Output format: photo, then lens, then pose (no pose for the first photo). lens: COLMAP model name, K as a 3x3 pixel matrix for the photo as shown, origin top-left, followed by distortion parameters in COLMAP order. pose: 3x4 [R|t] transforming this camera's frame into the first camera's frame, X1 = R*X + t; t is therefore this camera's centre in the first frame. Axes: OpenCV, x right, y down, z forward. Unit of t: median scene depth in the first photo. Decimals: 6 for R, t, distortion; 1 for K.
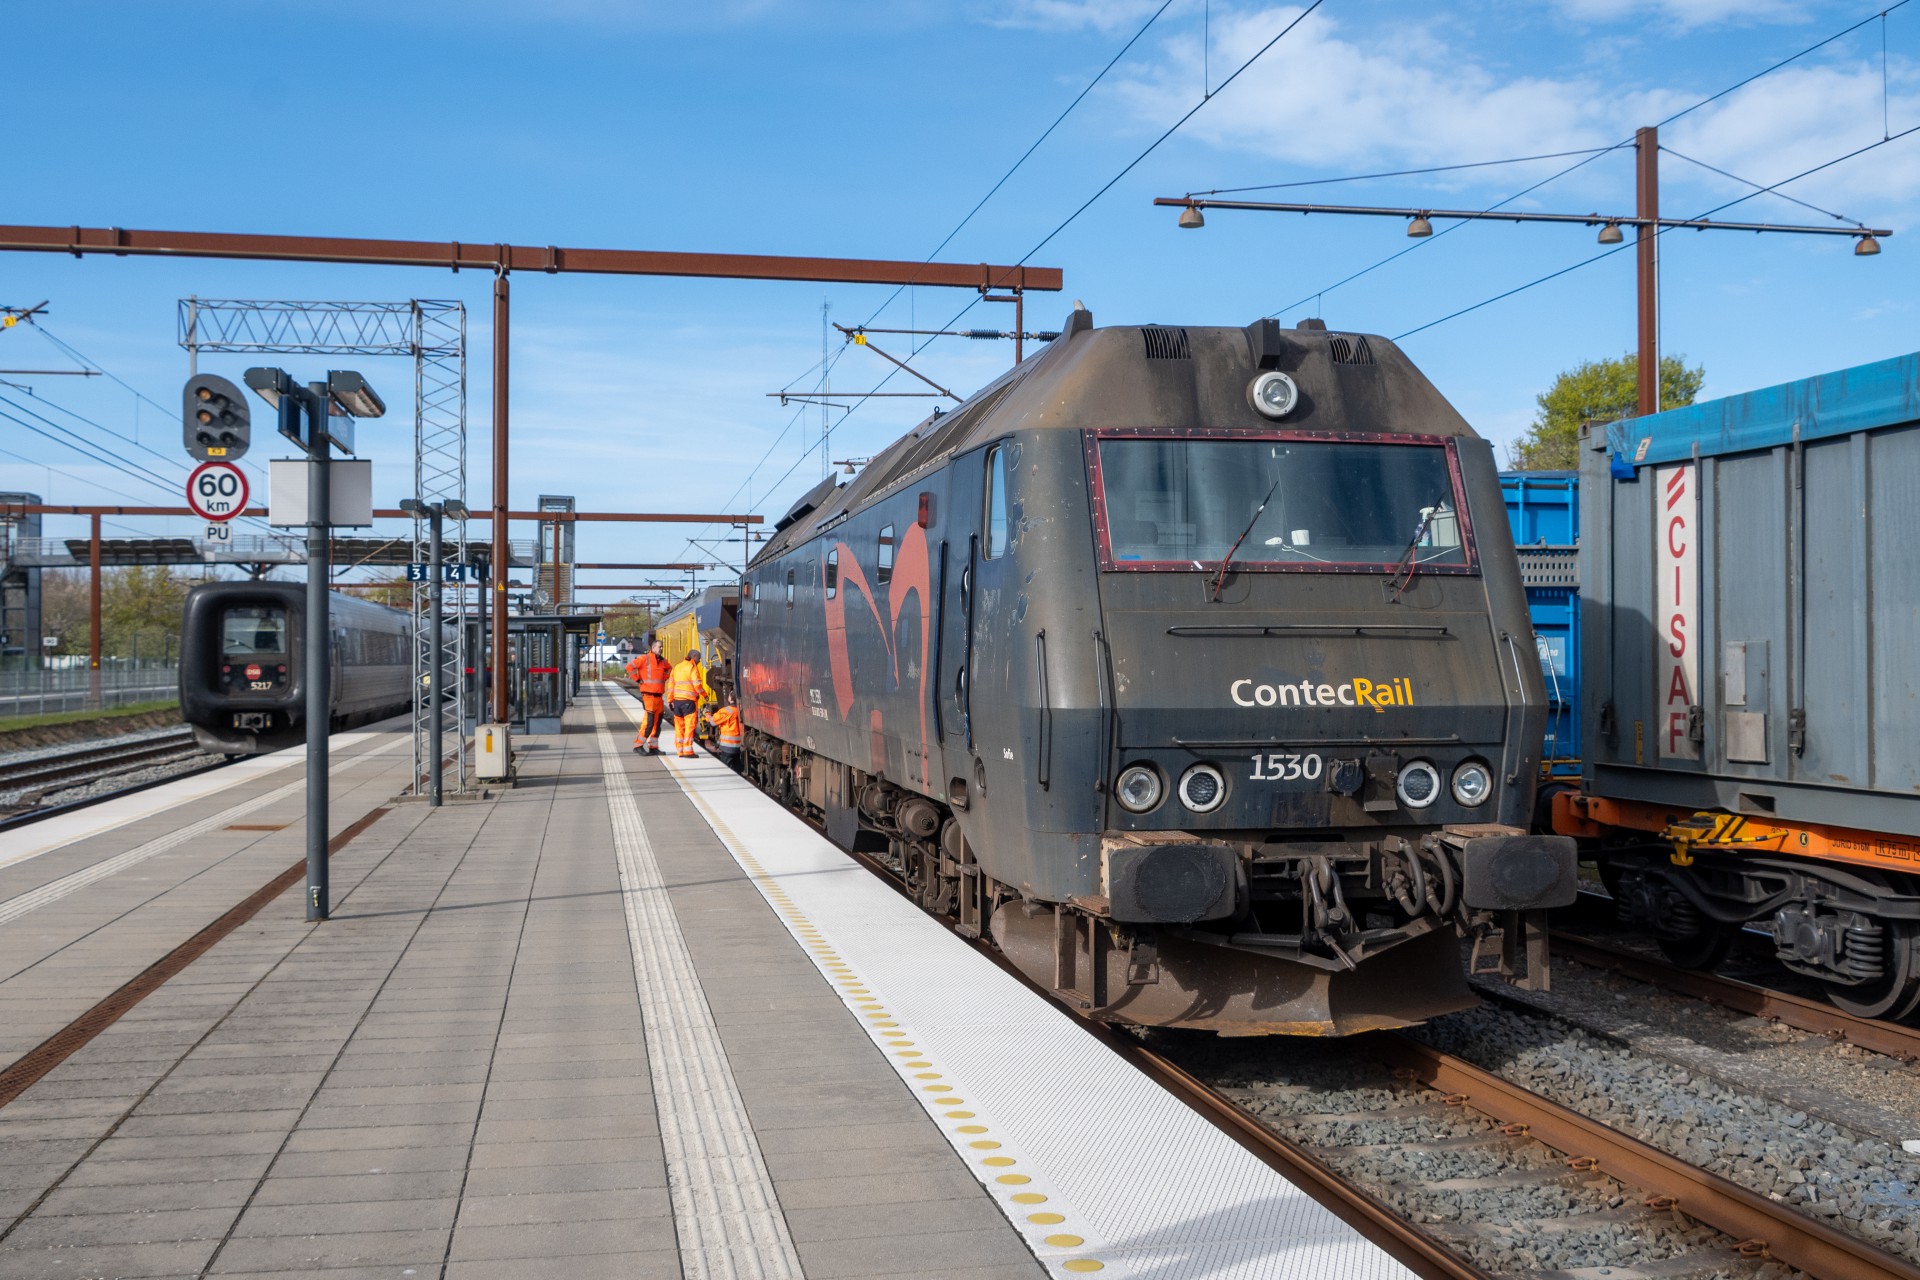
lens RADIAL K [[1959.2, 0, 1008.0], [0, 1959.2, 643.9], [0, 0, 1]] dist [0.285851, 0.001093]
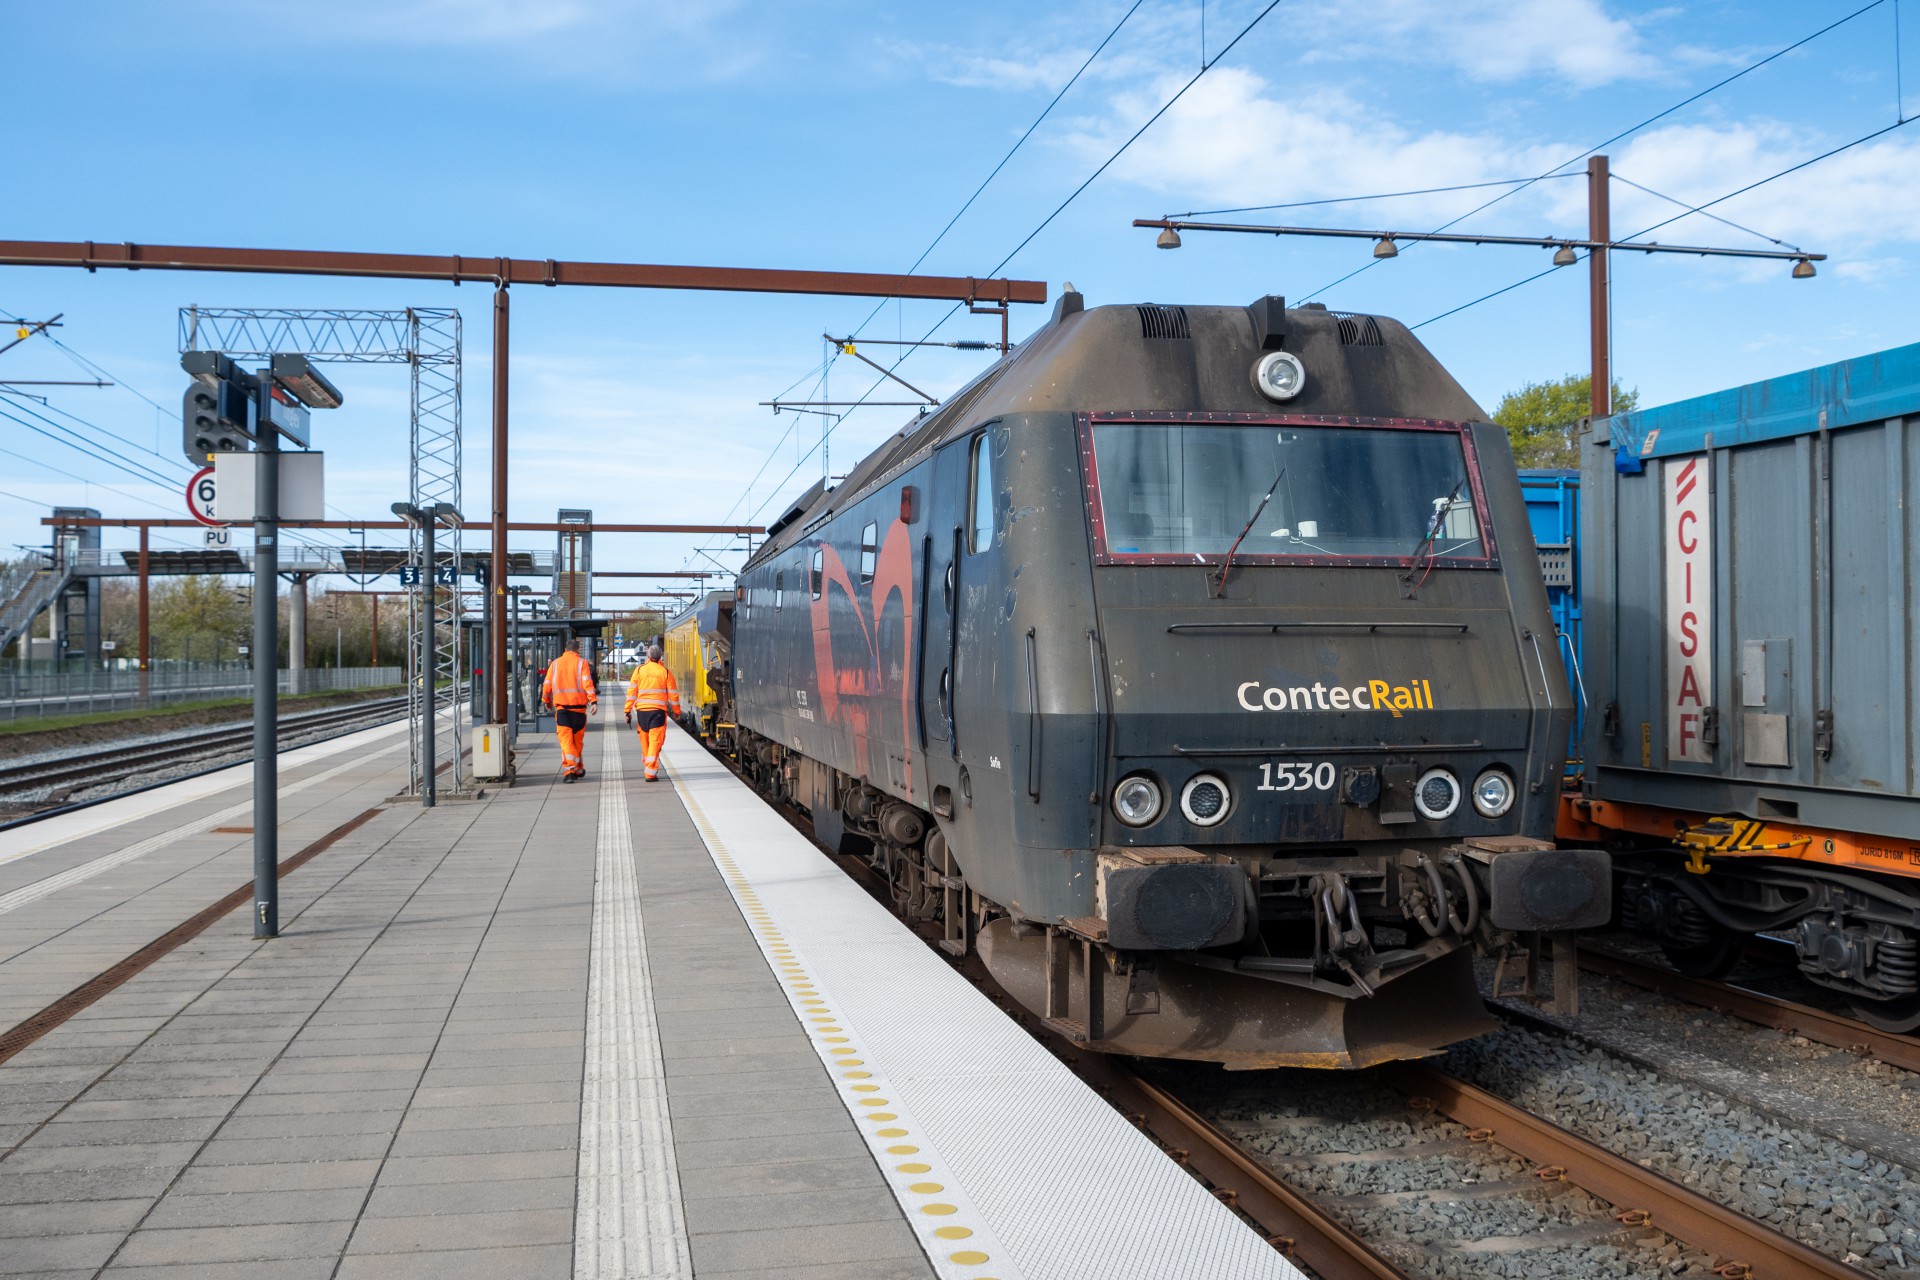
lens RADIAL K [[1807.9, 0, 960.0], [0, 1807.9, 640.0], [0, 0, 1]] dist [0.100445, 0.000851]
pose [[0.999820, -0.002223, -0.018841, -0.000296], [0.002158, 0.999992, -0.003483, 0.001084], [0.018848, 0.003441, 0.999816, 0.135488]]
